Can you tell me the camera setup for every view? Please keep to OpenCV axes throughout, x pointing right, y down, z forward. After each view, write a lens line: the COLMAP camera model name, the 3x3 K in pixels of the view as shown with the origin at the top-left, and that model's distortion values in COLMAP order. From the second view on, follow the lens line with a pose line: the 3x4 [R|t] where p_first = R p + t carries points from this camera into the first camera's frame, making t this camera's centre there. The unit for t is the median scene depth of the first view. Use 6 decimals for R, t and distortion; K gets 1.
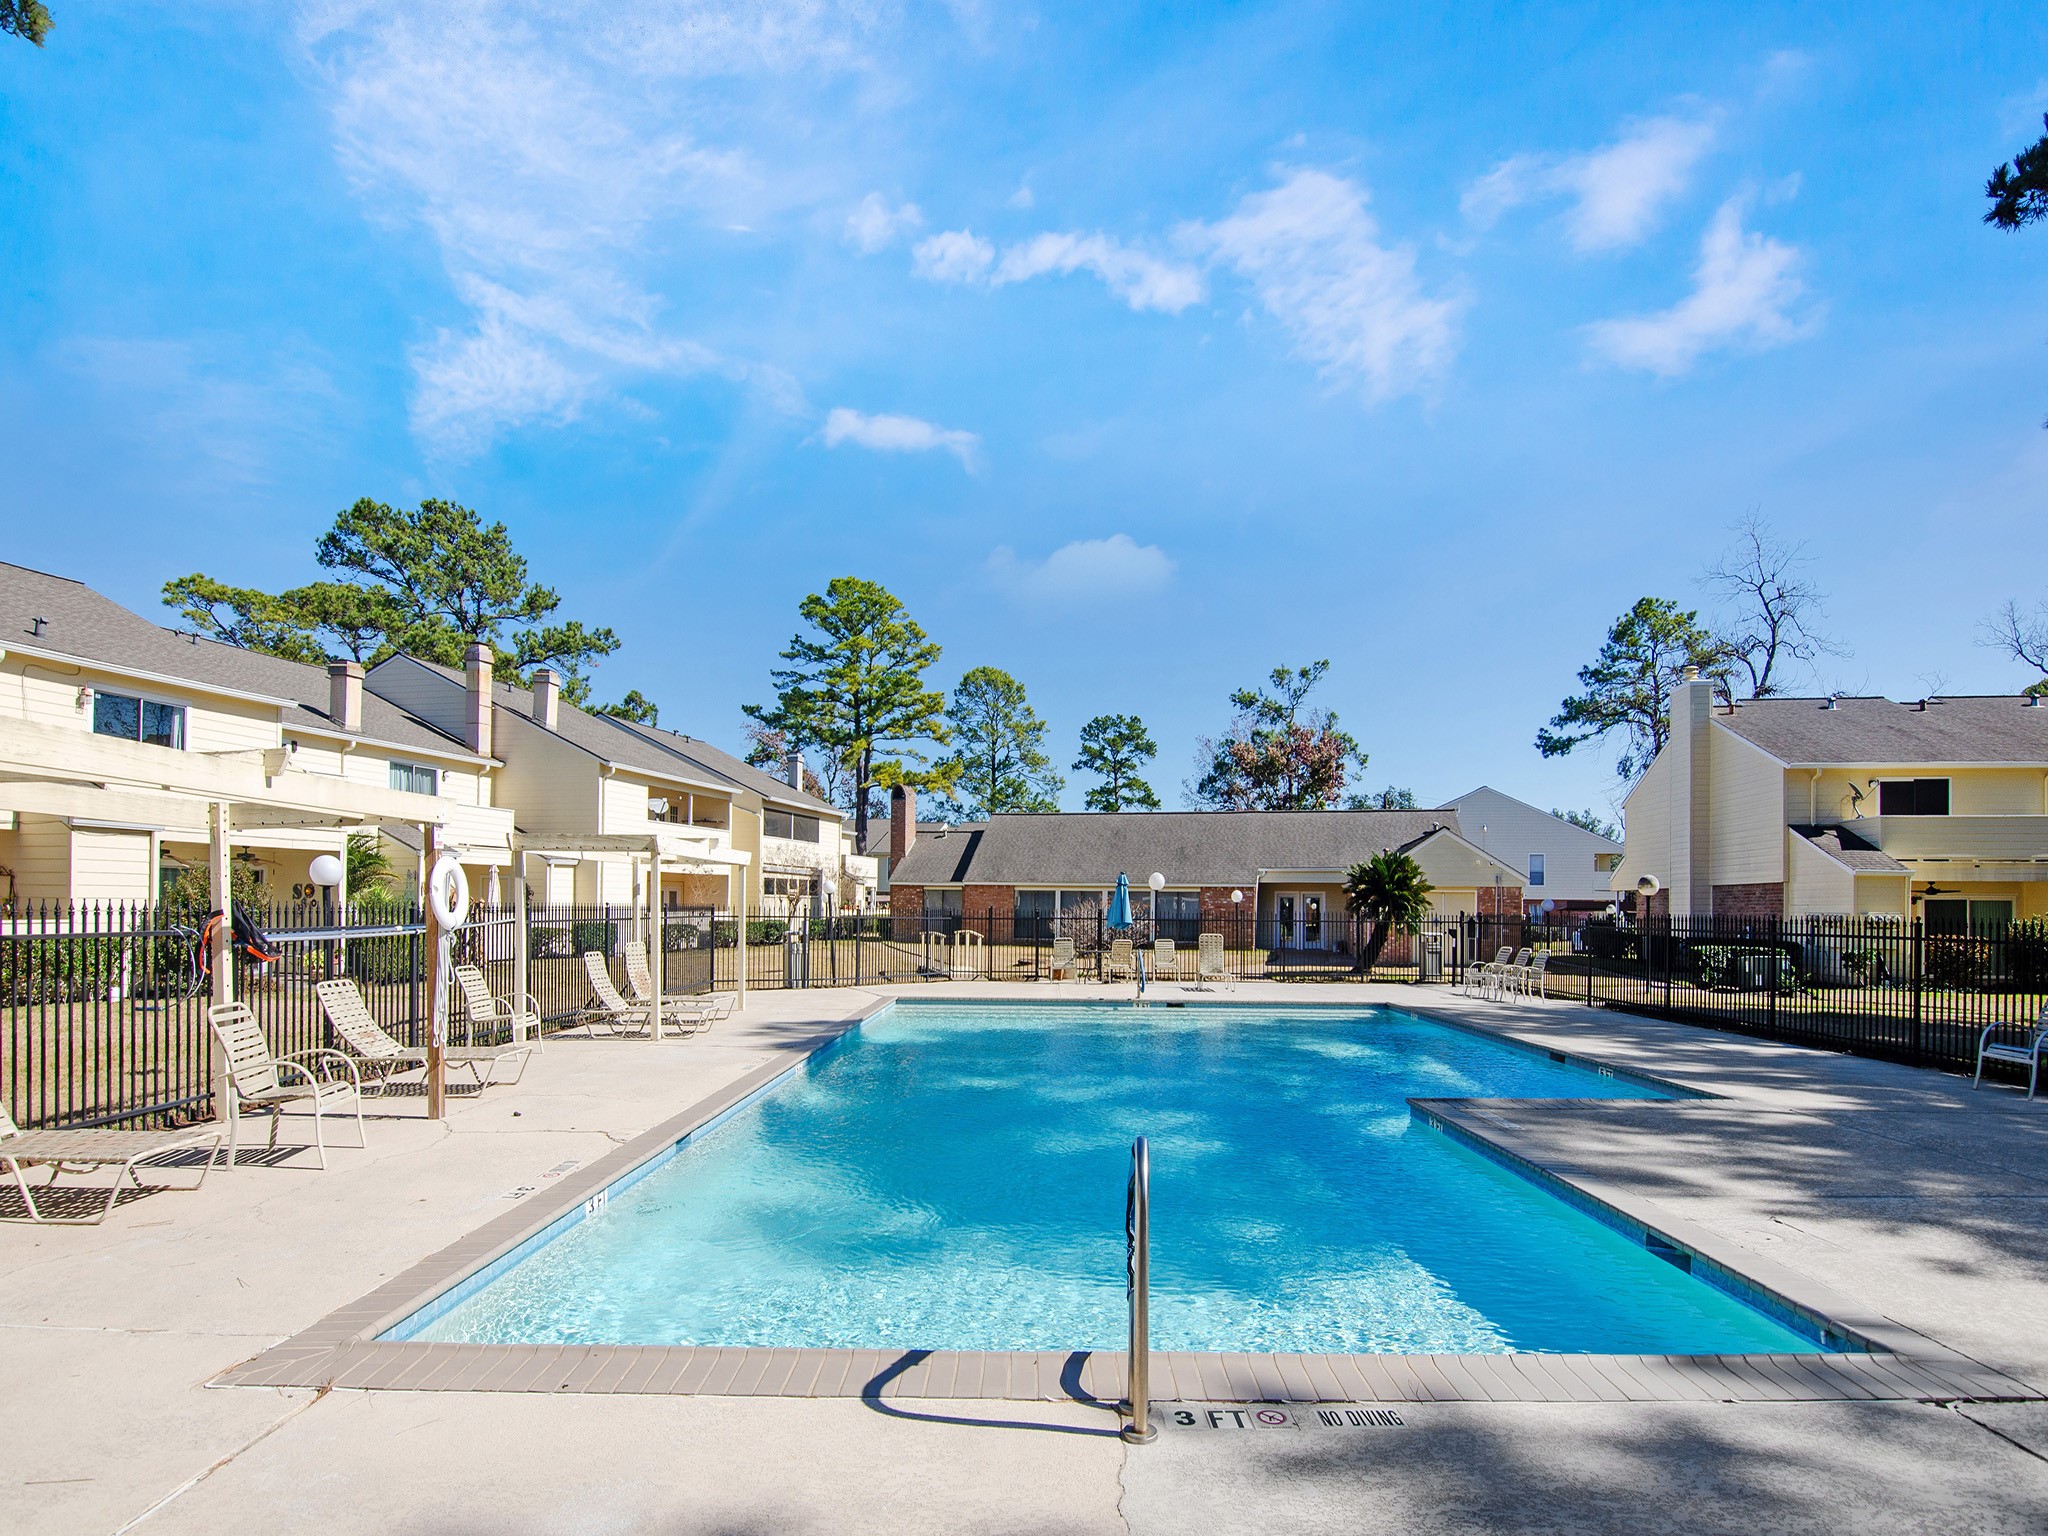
lens RADIAL K [[1039.1, 0, 1026.4], [0, 1039.1, 893.9], [0, 0, 1]] dist [0.014480, -0.026290]
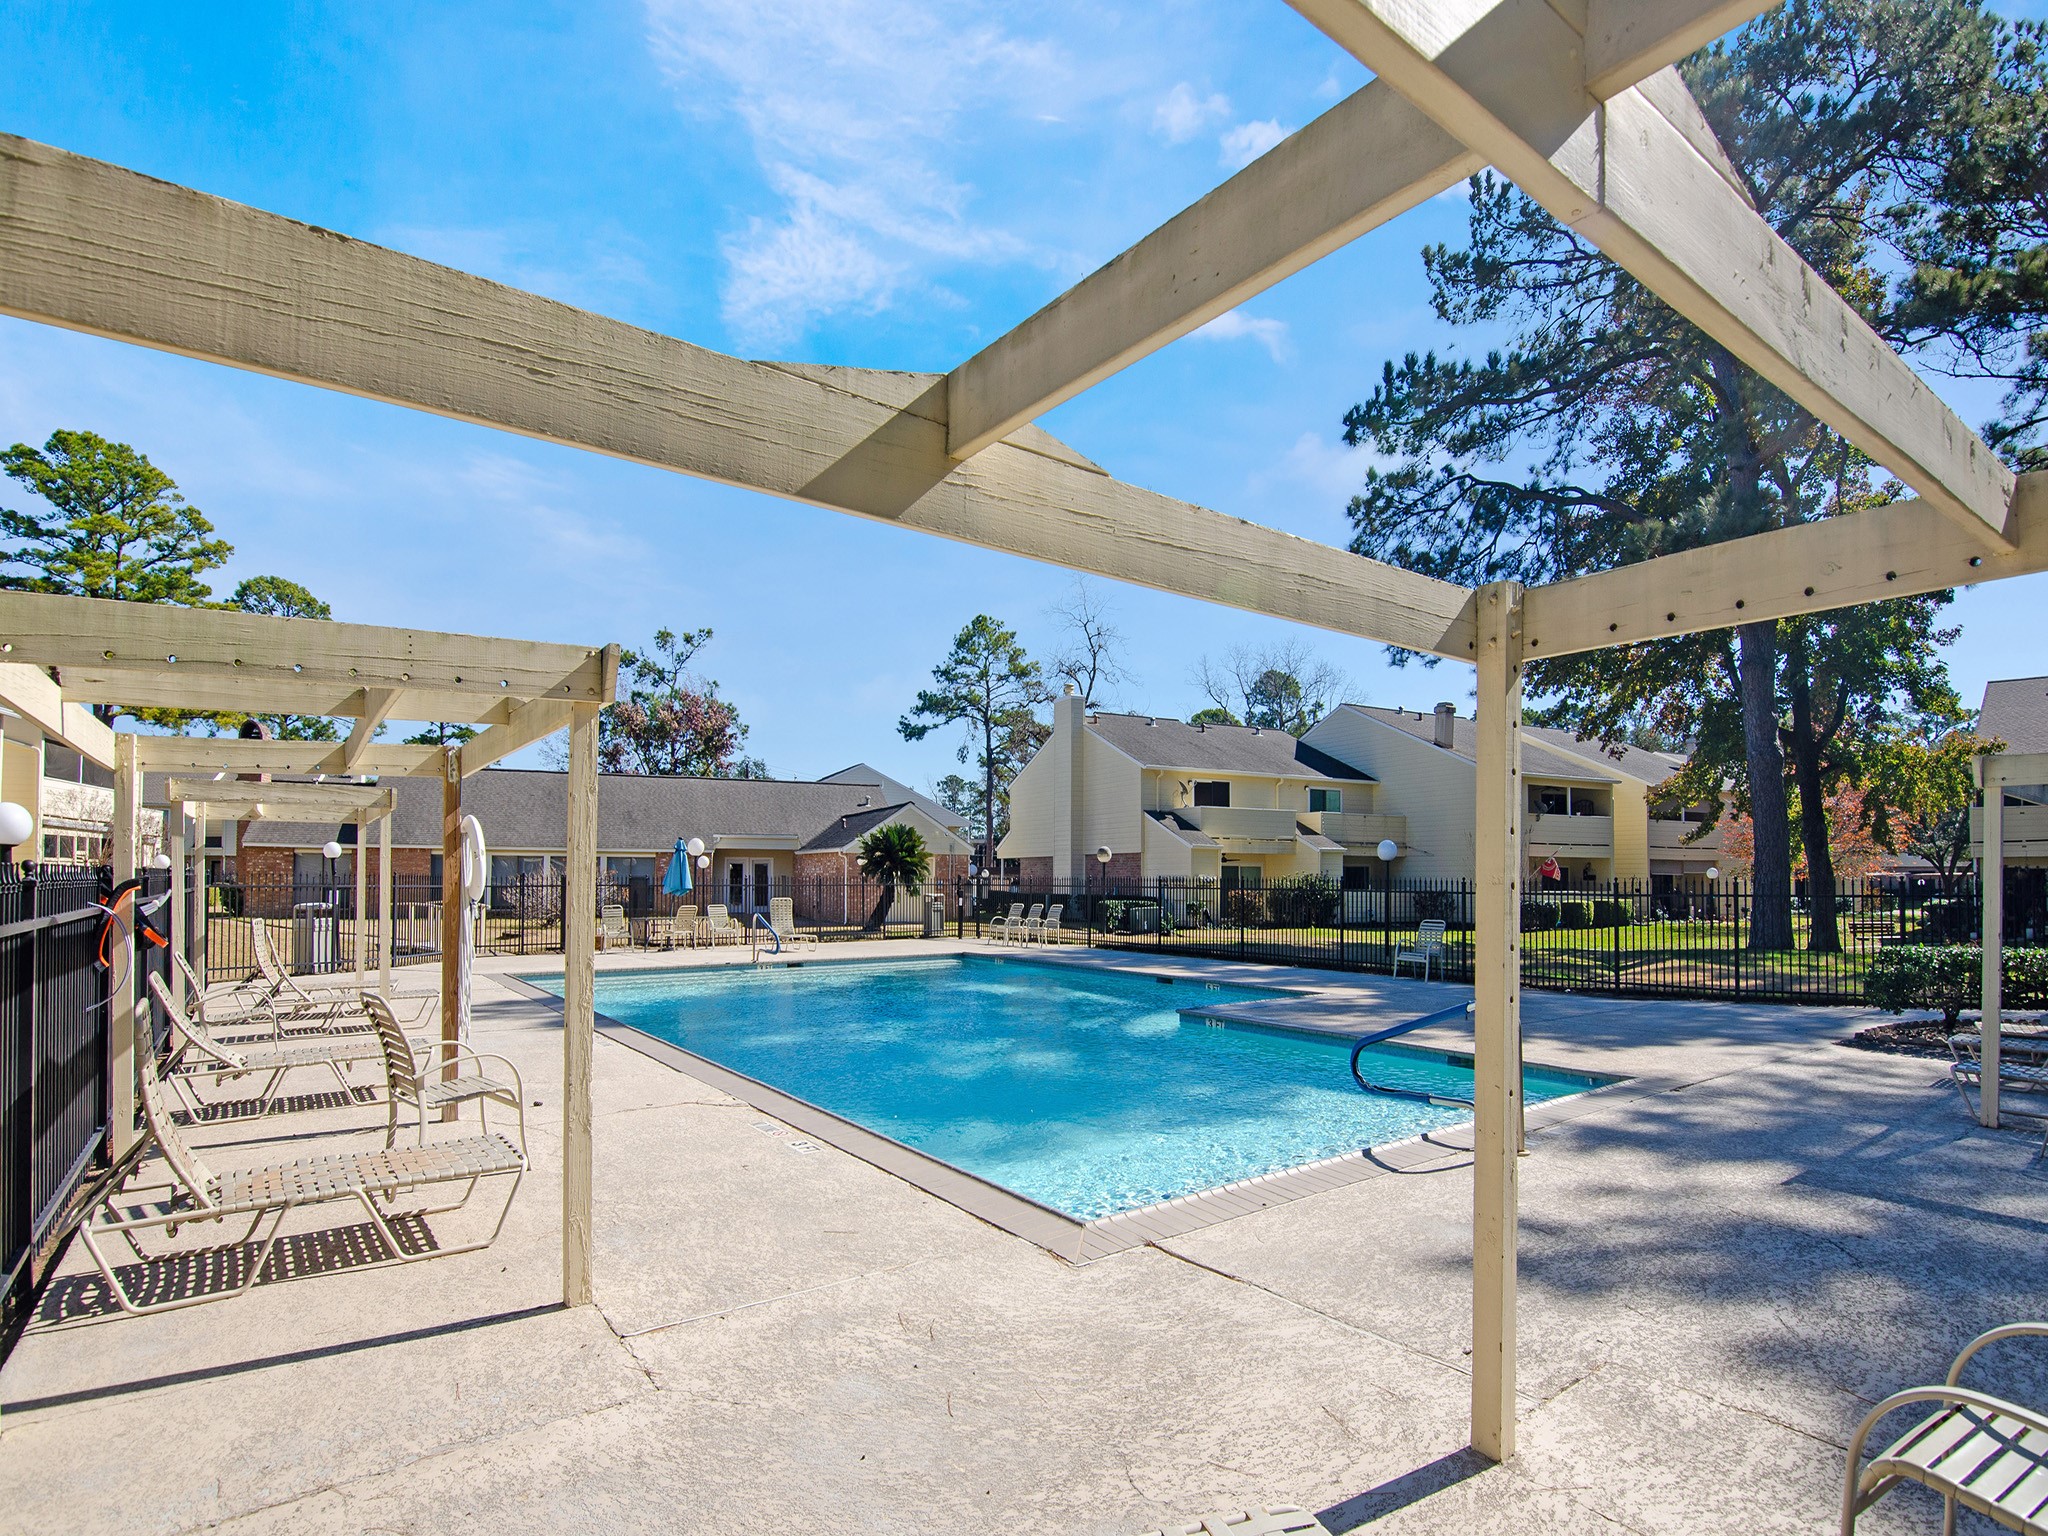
lens RADIAL K [[1037.3, 0, 1048.3], [0, 1037.3, 856.3], [0, 0, 1]] dist [-0.015584, -0.001388]
pose [[0.791630, 0.006081, 0.610970, -0.074155], [-0.004041, 0.999981, -0.004717, 0.000119], [-0.610987, 0.001265, 0.791639, 0.002843]]
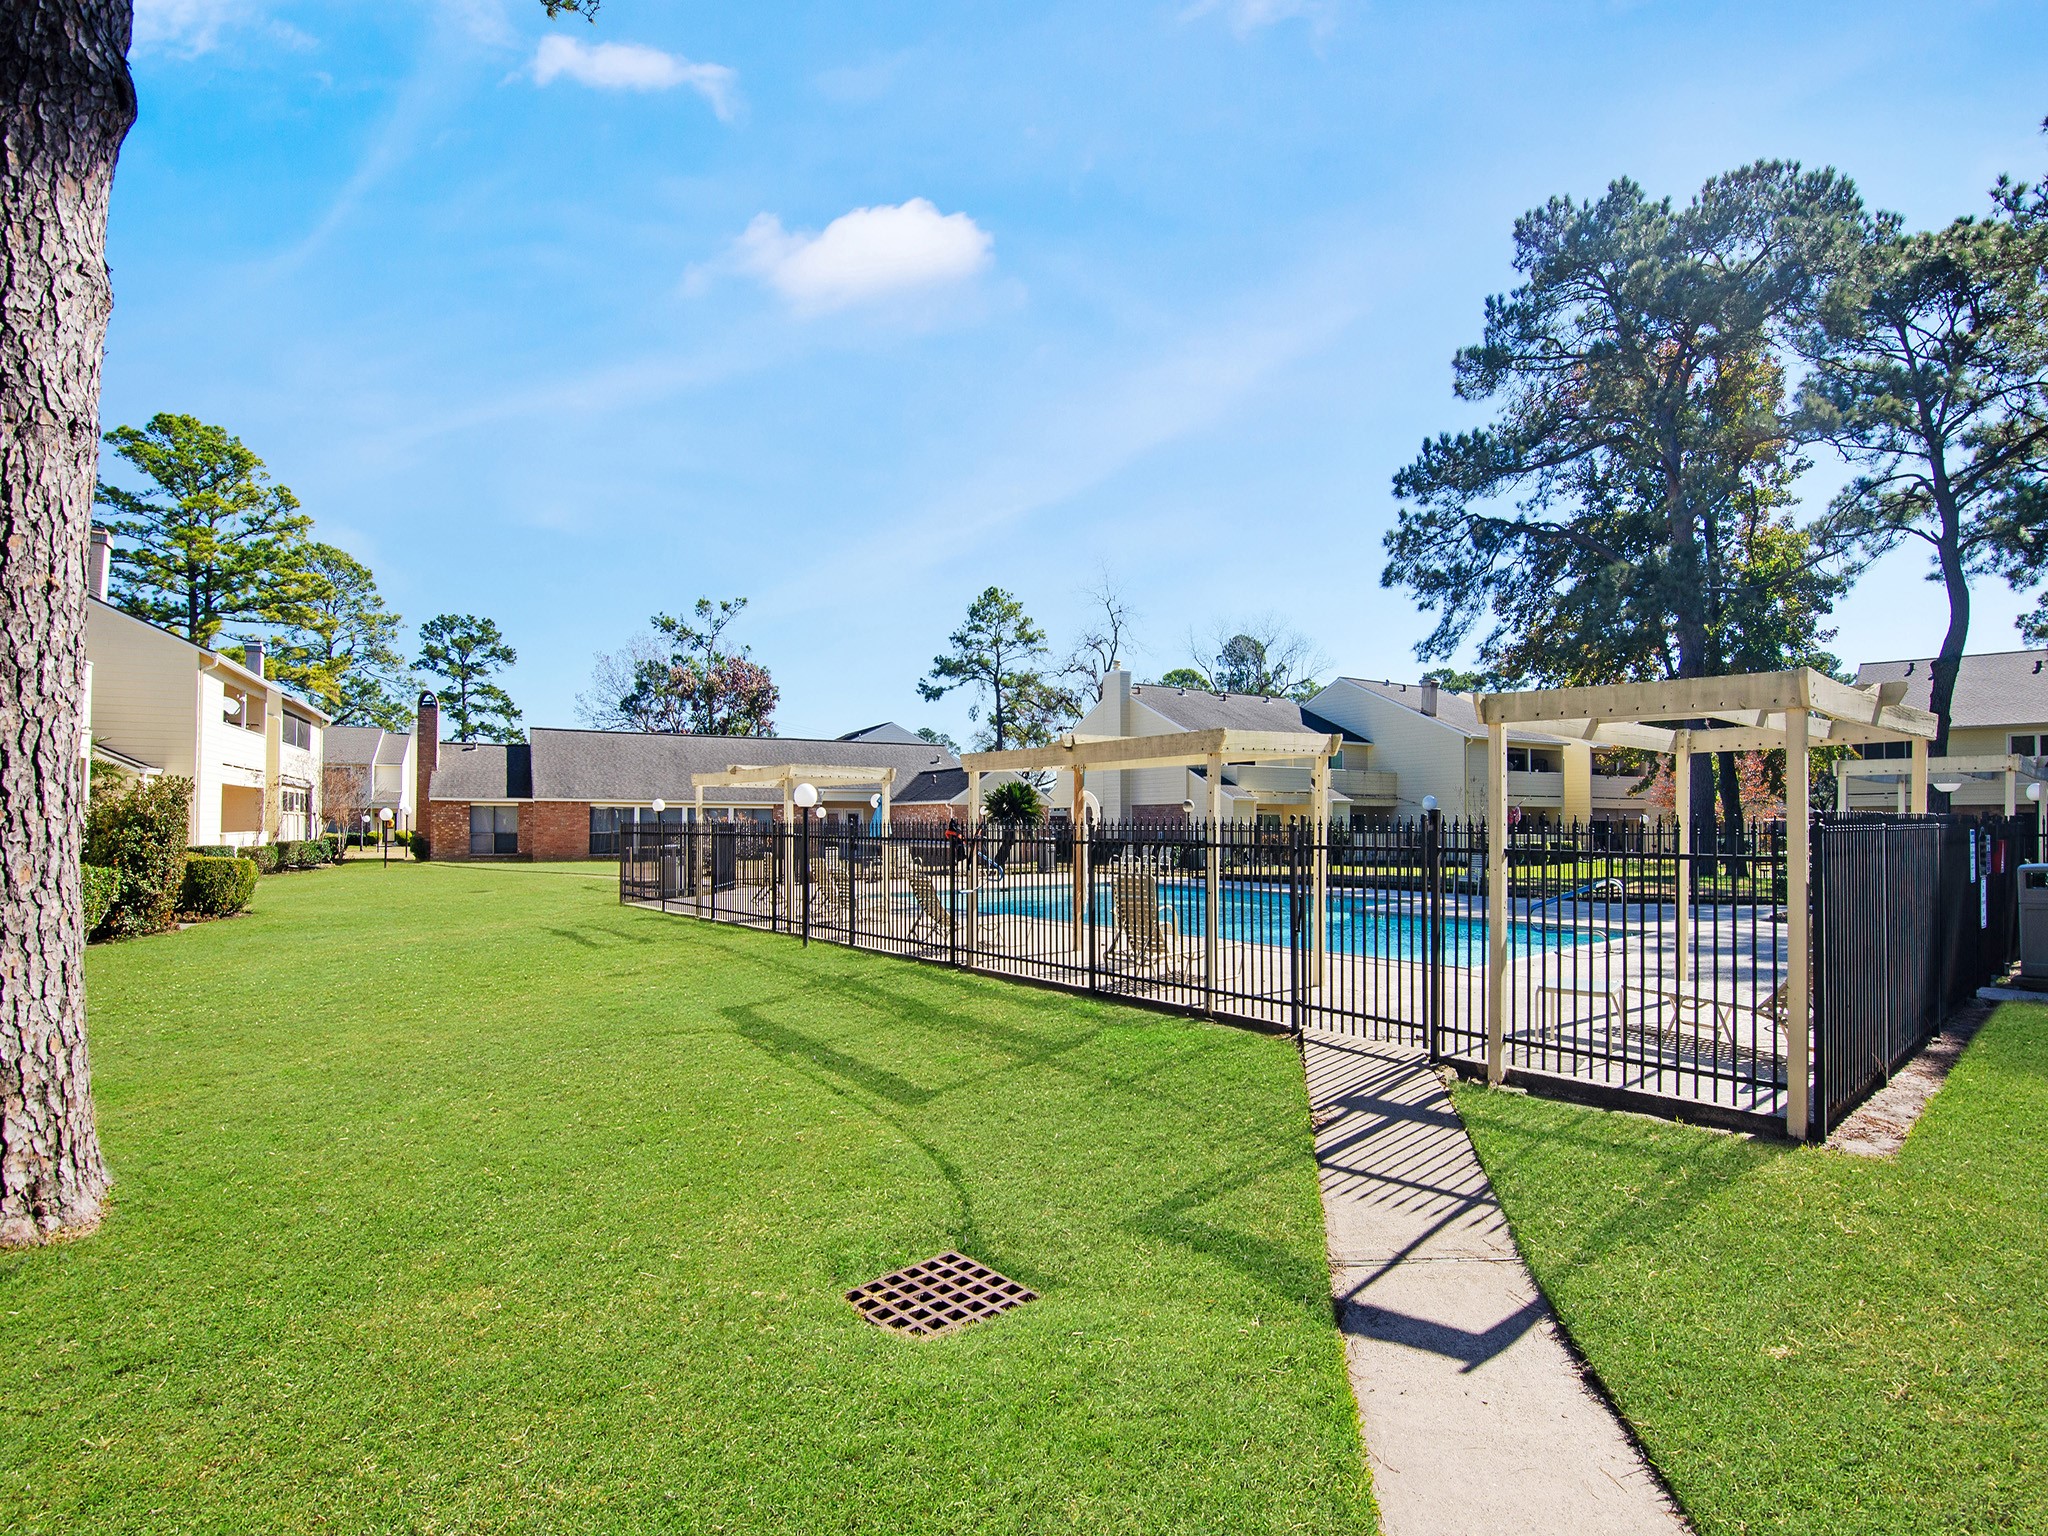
lens RADIAL K [[996.3, 0, 1065.0], [0, 996.3, 809.4], [0, 0, 1]] dist [-0.013314, -0.000826]
pose [[0.752288, 0.000063, 0.658834, -0.170206], [-0.000589, 1.000000, 0.000577, -0.001322], [-0.658834, -0.000822, 0.752288, -0.016936]]
